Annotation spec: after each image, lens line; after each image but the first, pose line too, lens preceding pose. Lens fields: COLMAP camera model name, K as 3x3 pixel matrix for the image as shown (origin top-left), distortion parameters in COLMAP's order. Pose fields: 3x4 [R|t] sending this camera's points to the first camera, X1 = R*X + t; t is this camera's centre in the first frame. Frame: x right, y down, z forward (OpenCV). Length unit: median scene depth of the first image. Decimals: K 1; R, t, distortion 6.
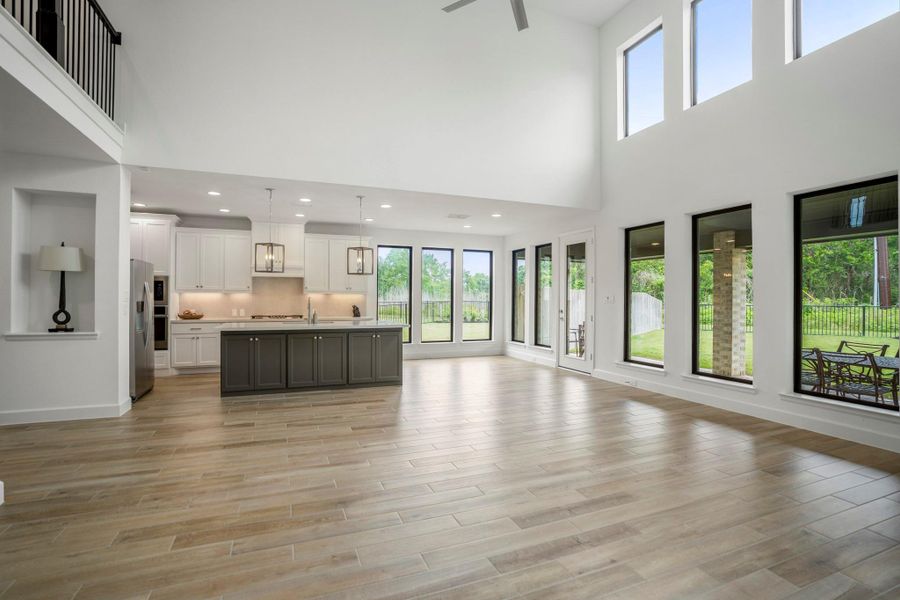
lens RADIAL K [[419.1, 0, 442.8], [0, 419.1, 294.6], [0, 0, 1]] dist [-0.039263, 0.005944]
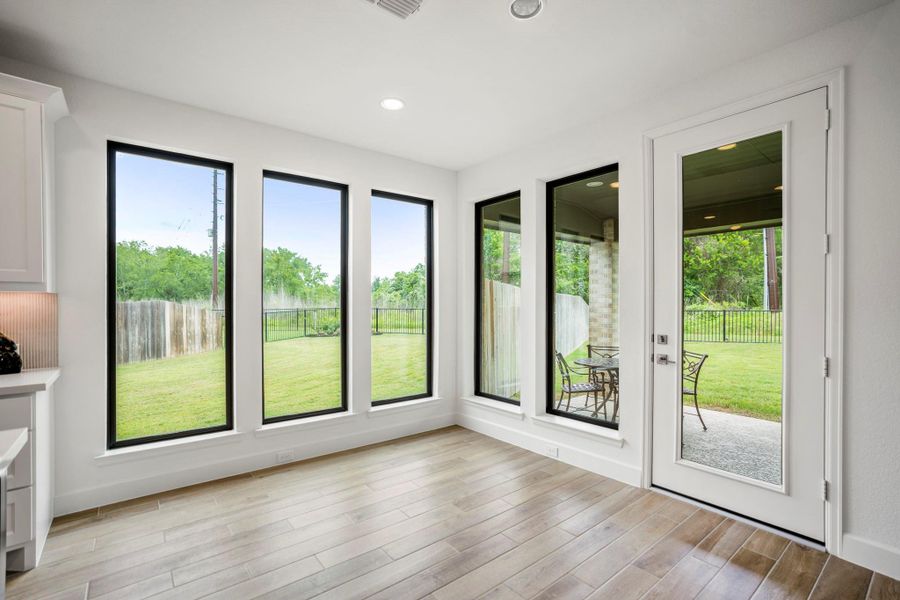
lens RADIAL K [[419.1, 0, 448.8], [0, 419.1, 304.9], [0, 0, 1]] dist [-0.039263, 0.005944]
pose [[0.953663, -0.006796, 0.300801, -0.004245], [0.003694, 0.999934, 0.010878, 0.005323], [-0.300855, -0.009263, 0.953625, 0.662322]]
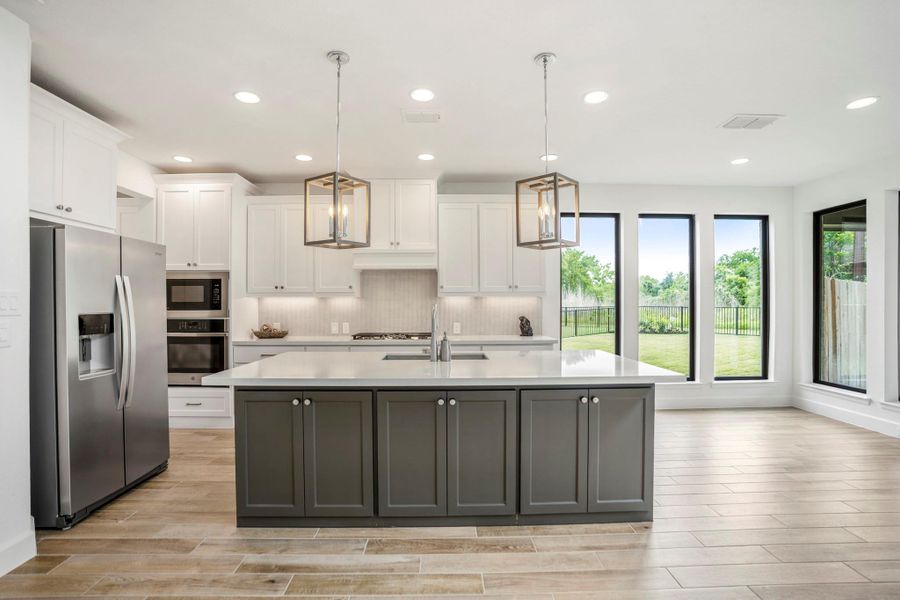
lens RADIAL K [[419.1, 0, 451.1], [0, 419.1, 302.4], [0, 0, 1]] dist [-0.039263, 0.005944]
pose [[0.939353, -0.007701, -0.342866, -0.105103], [0.009870, 0.999941, 0.004583, 0.002716], [0.342810, -0.007689, 0.939373, 0.421830]]
